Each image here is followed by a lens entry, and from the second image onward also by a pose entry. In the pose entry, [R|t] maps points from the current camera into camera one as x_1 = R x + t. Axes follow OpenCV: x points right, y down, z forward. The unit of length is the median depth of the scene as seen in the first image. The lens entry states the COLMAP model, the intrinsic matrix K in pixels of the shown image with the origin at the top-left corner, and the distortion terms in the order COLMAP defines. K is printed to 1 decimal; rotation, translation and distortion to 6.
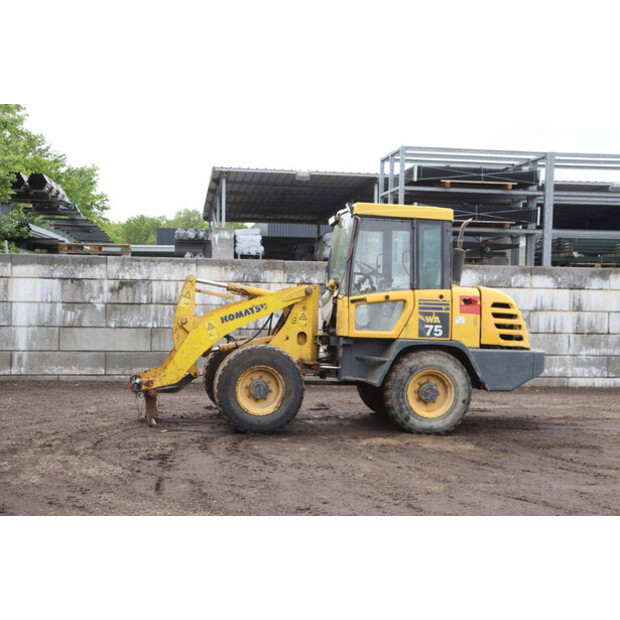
lens RADIAL K [[865.8, 0, 310.0], [0, 865.8, 310.0], [0, 0, 1]] dist [0.058125, 0.095908]
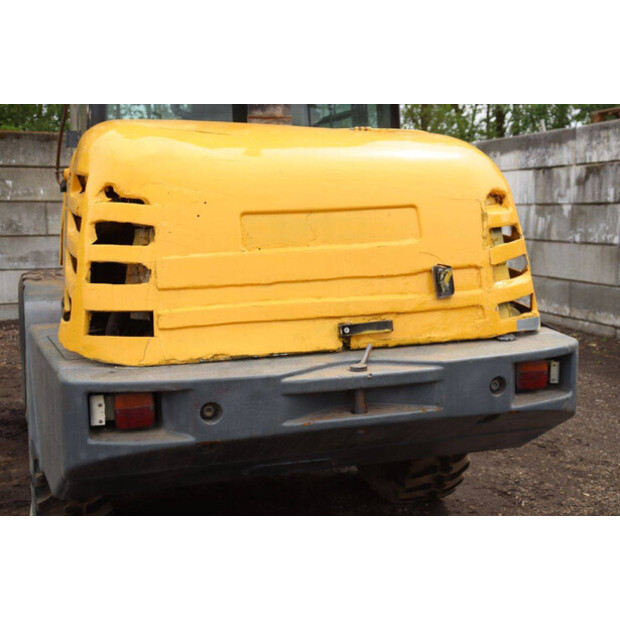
lens RADIAL K [[867.1, 0, 310.0], [0, 867.1, 310.0], [0, 0, 1]] dist [0.023255, 0.384173]
pose [[0.166856, 0.099695, -0.980928, 0.361068], [-0.000115, 0.994877, 0.101093, 0.004746], [0.985981, -0.016755, 0.166012, 0.714411]]
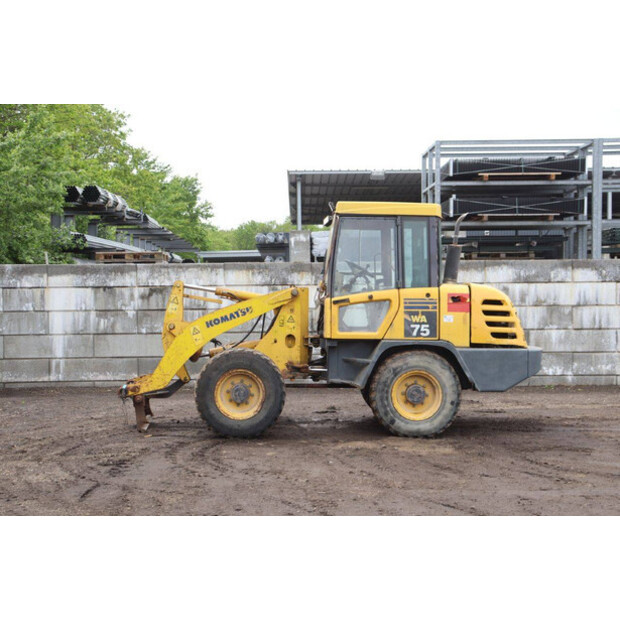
lens RADIAL K [[867.1, 0, 310.0], [0, 867.1, 310.0], [0, 0, 1]] dist [0.023255, 0.384173]
pose [[0.990675, -0.026268, -0.133693, 0.103936], [0.026096, 0.999655, -0.003040, 0.000588], [0.133727, -0.000477, 0.991018, 0.015517]]
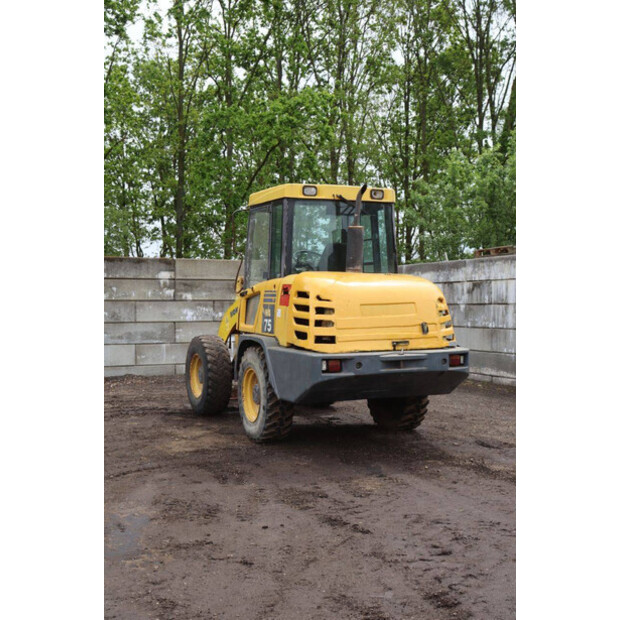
lens RADIAL K [[799.9, 0, 310.0], [0, 799.9, 310.0], [0, 0, 1]] dist [-0.031302, -0.016851]
pose [[0.263138, -0.011623, -0.964688, 0.654586], [-0.004852, 0.999899, -0.013371, 0.013184], [0.964746, 0.008199, 0.263055, 0.568922]]
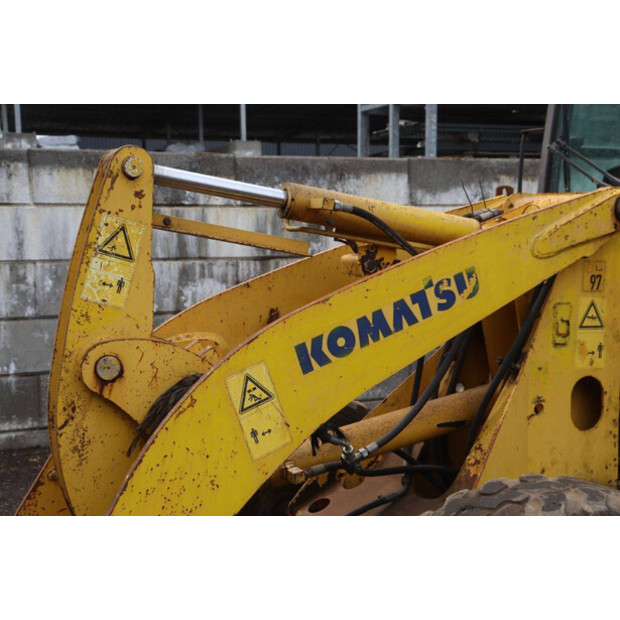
lens RADIAL K [[932.7, 0, 310.0], [0, 932.7, 310.0], [0, 0, 1]] dist [0.187821, 0.026479]
pose [[0.976150, -0.047977, 0.211729, -0.101516], [0.033676, 0.996933, 0.070646, -0.011078], [-0.214469, -0.061831, 0.974772, 0.536887]]
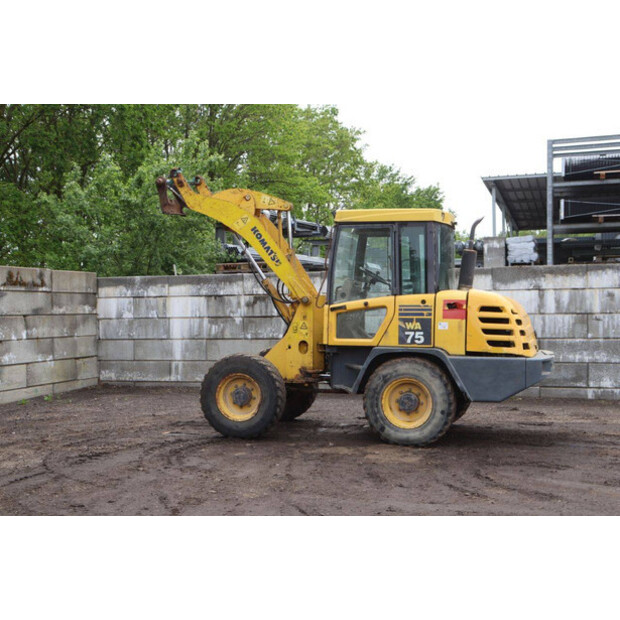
lens RADIAL K [[852.3, 0, 310.0], [0, 852.3, 310.0], [0, 0, 1]] dist [-0.001172, 0.449826]
pose [[0.900989, -0.028984, -0.432873, 0.307663], [0.022829, 0.999551, -0.019411, 0.006268], [0.433242, 0.007607, 0.901246, 0.071135]]
